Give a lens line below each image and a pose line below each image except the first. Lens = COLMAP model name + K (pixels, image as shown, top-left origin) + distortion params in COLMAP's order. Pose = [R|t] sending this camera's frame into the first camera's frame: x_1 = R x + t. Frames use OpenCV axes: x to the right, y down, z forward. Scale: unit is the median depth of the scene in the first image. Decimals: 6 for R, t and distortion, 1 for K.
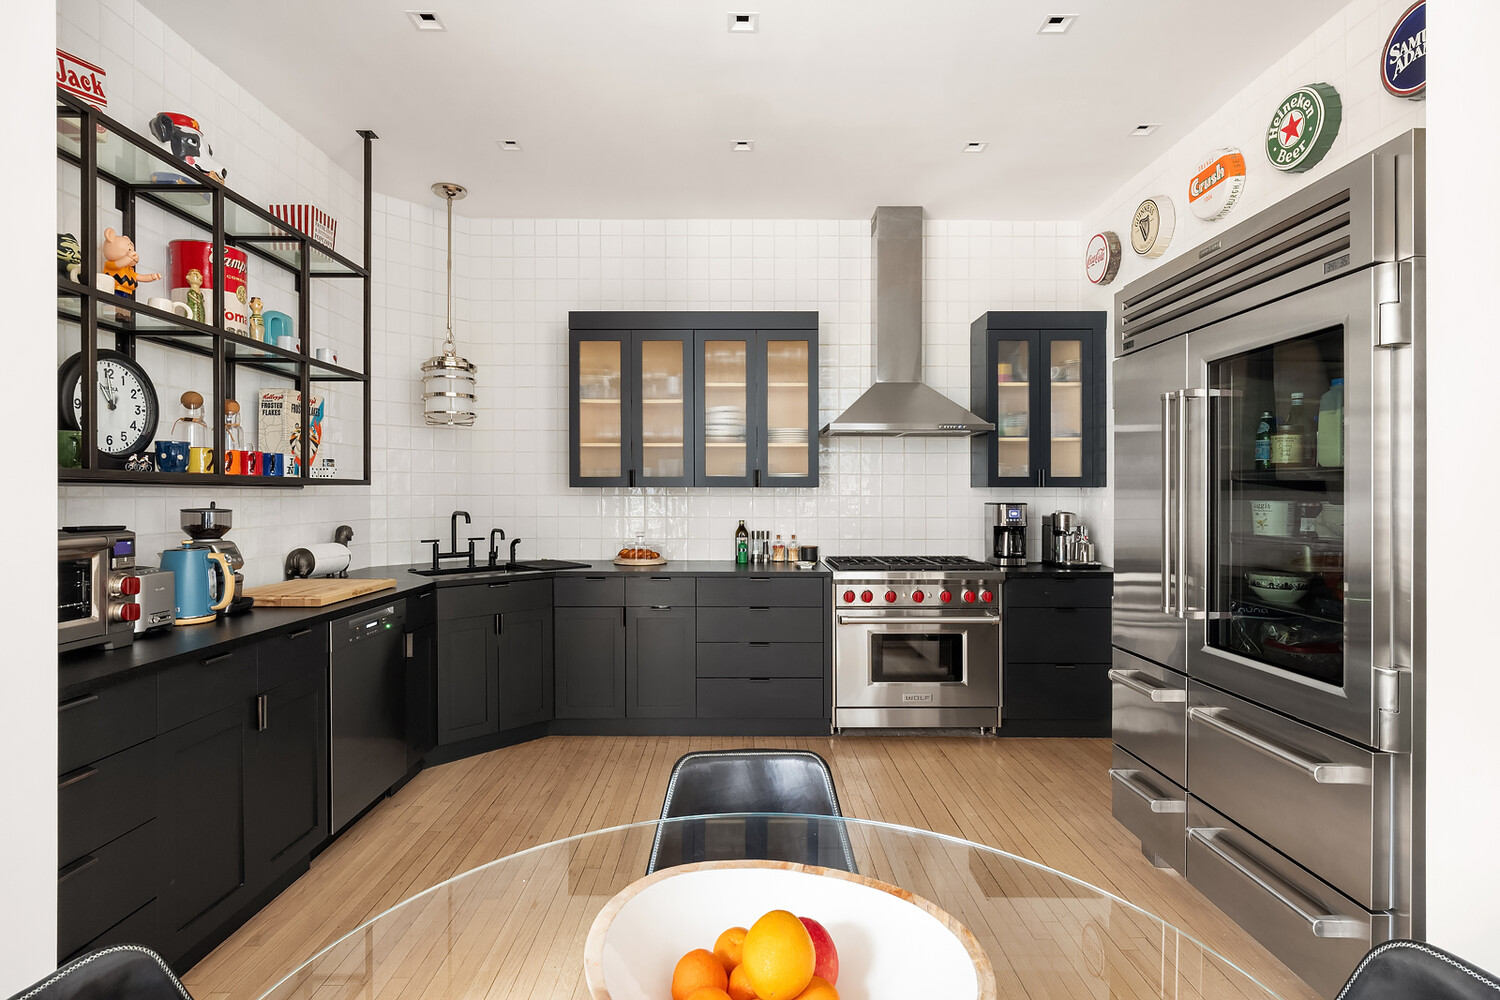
lens RADIAL K [[740.4, 0, 746.7], [0, 740.4, 495.7], [0, 0, 1]] dist [-0.002360, -0.001045]
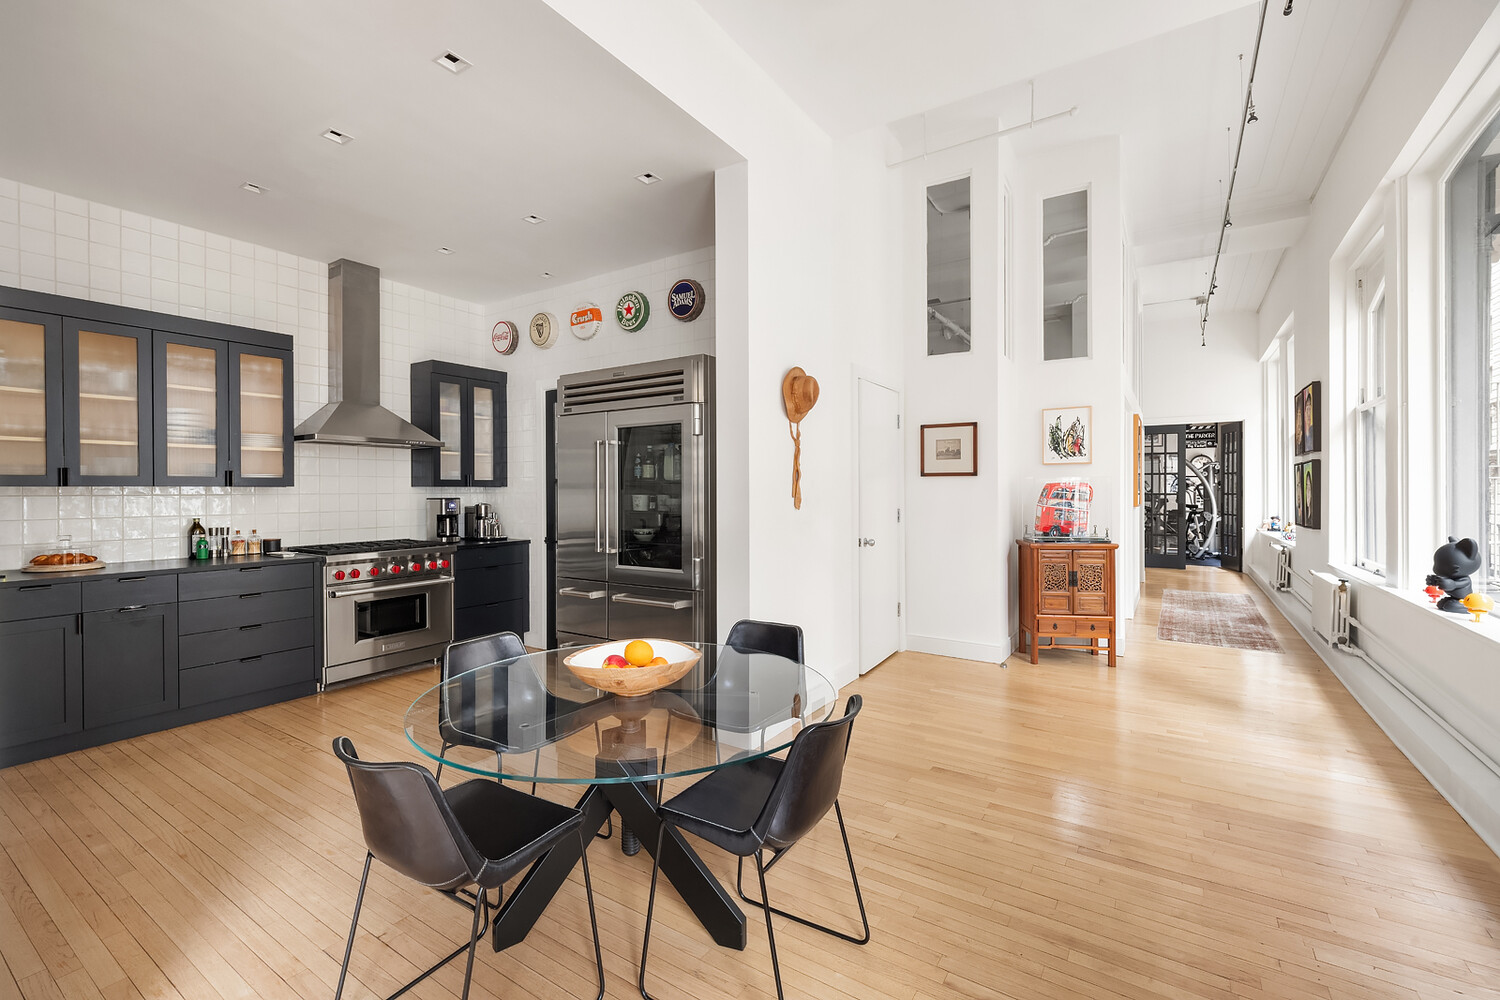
lens RADIAL K [[635.9, 0, 750.0], [0, 635.9, 500.0], [0, 0, 1]] dist [0.000451, -0.000062]
pose [[0.551228, -0.016250, 0.834196, -0.345679], [0.005277, 0.999858, 0.015990, -0.002859], [-0.834338, -0.004412, 0.551236, -0.151773]]
